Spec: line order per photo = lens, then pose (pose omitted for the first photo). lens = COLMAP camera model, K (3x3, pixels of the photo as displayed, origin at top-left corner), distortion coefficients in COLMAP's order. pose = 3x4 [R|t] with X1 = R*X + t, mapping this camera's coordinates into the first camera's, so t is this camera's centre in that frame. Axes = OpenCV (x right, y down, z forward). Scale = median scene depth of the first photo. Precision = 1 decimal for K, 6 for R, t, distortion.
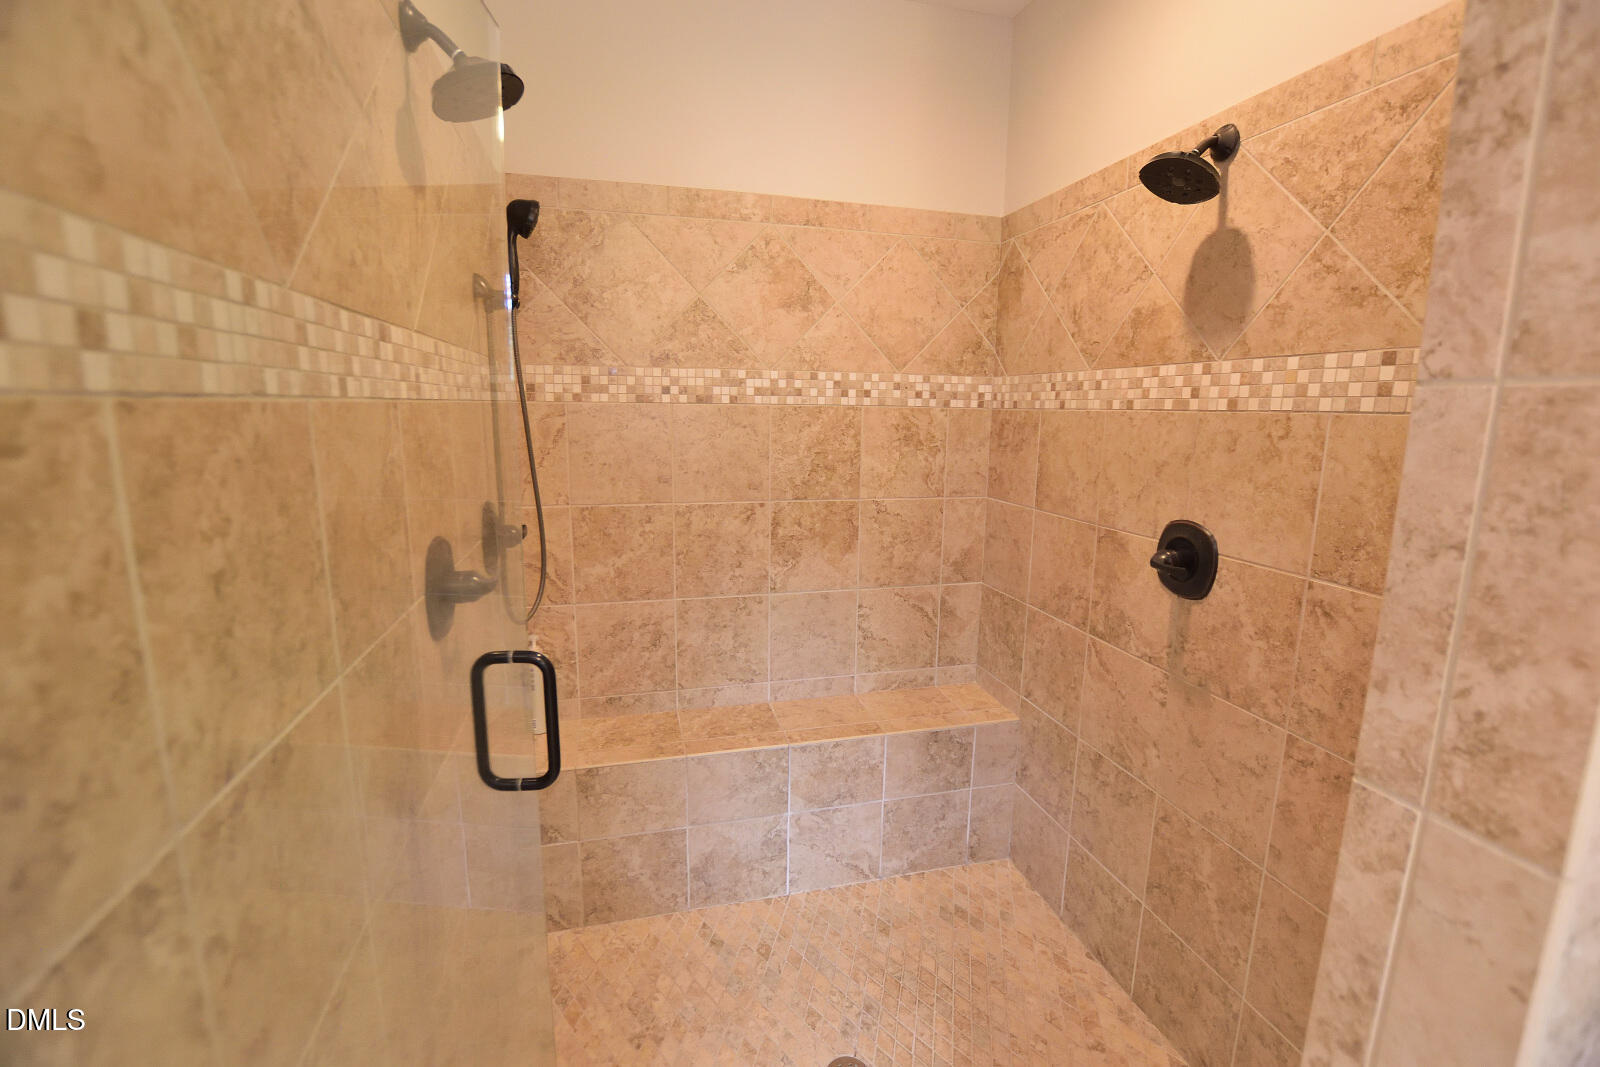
lens RADIAL K [[704.9, 0, 800.0], [0, 704.9, 533.5], [0, 0, 1]] dist [-0.030403, 0.002855]
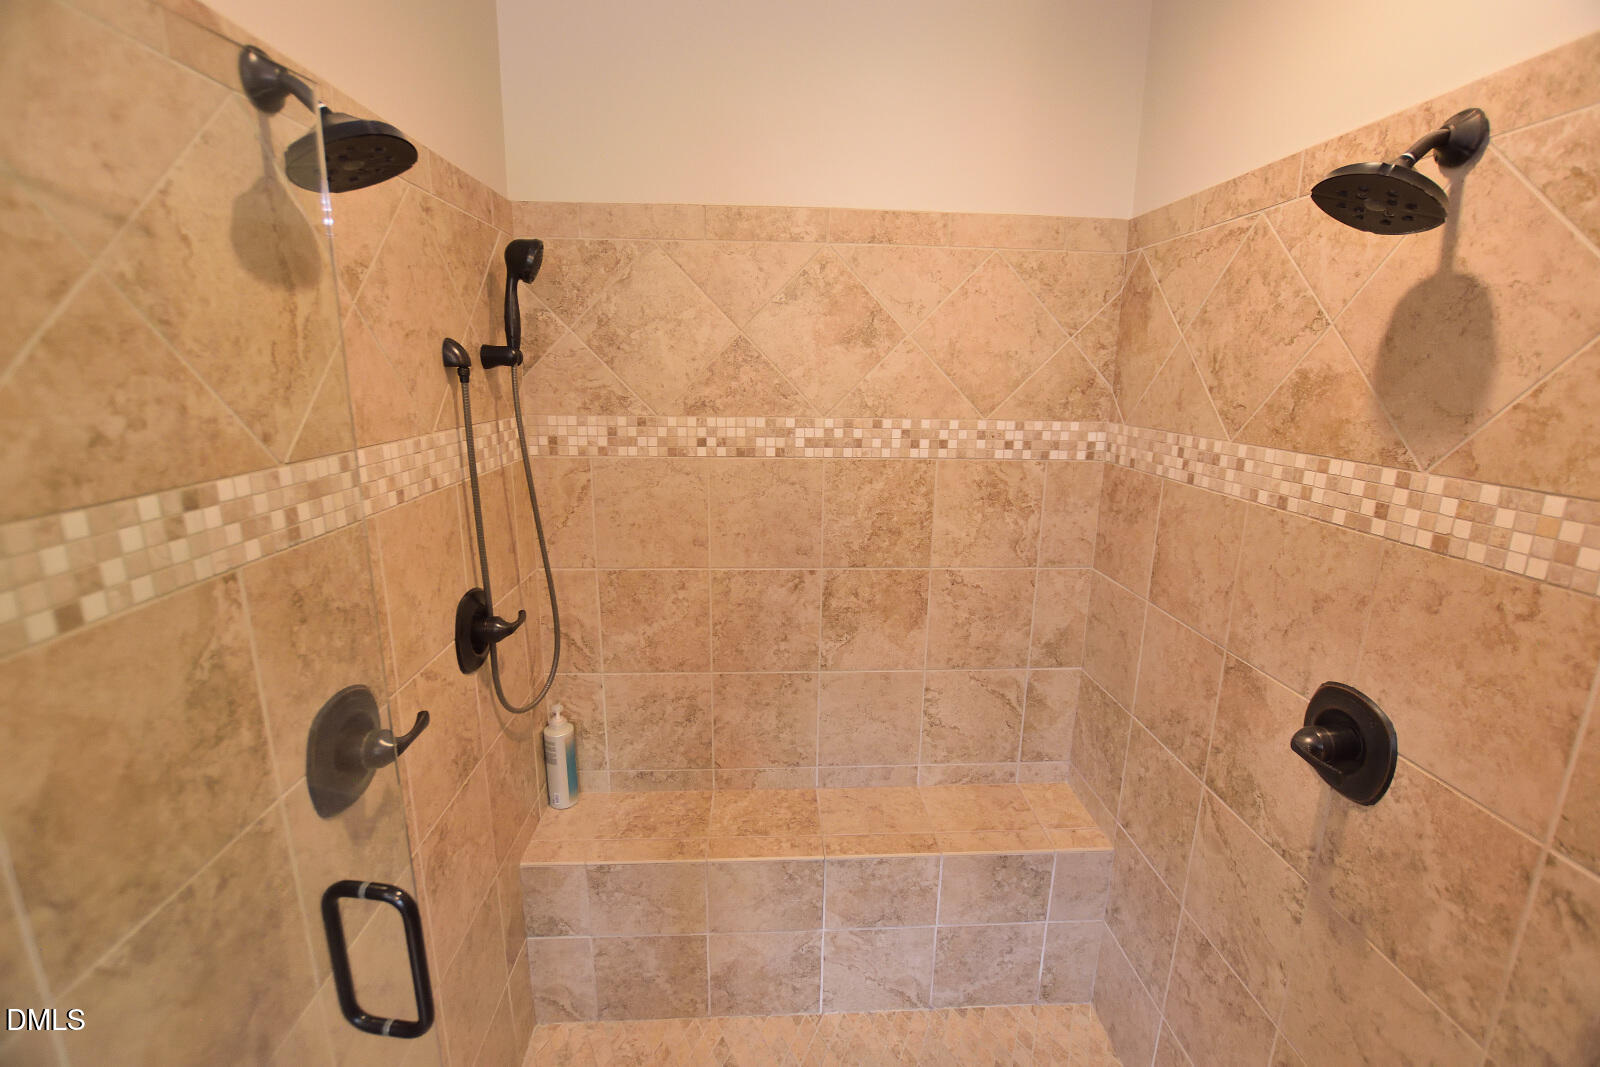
lens RADIAL K [[704.9, 0, 800.0], [0, 704.9, 533.5], [0, 0, 1]] dist [-0.030403, 0.002855]
pose [[0.980353, 0.045527, -0.191925, 0.102061], [-0.035926, 0.997937, 0.053212, -0.143035], [0.193952, -0.045271, 0.979966, 0.165397]]
